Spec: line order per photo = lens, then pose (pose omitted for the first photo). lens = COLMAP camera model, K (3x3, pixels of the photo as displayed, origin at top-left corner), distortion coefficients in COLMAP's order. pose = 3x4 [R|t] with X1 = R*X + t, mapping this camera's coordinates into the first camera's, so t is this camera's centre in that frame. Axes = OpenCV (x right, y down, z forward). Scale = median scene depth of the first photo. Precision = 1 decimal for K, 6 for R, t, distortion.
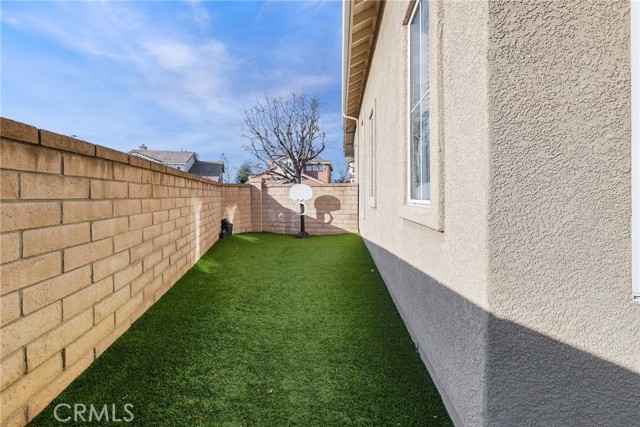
lens RADIAL K [[229.7, 0, 318.0], [0, 229.7, 190.9], [0, 0, 1]] dist [0.000118, -0.000156]
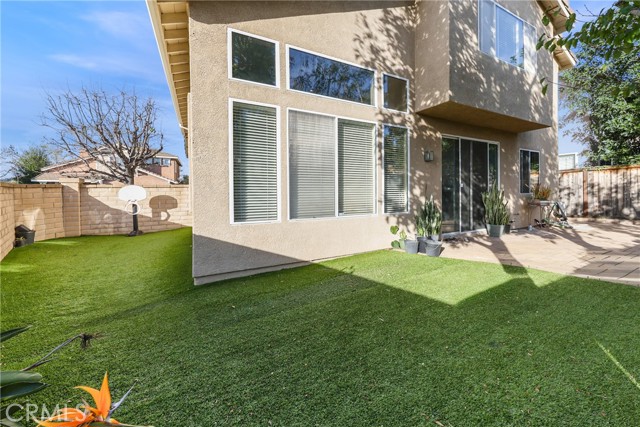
lens RADIAL K [[229.7, 0, 318.0], [0, 229.7, 190.9], [0, 0, 1]] dist [0.000118, -0.000156]
pose [[0.830936, -0.010614, 0.556267, 0.041187], [0.001052, 0.999846, 0.017507, -0.019429], [-0.556368, -0.013962, 0.830819, -0.316606]]
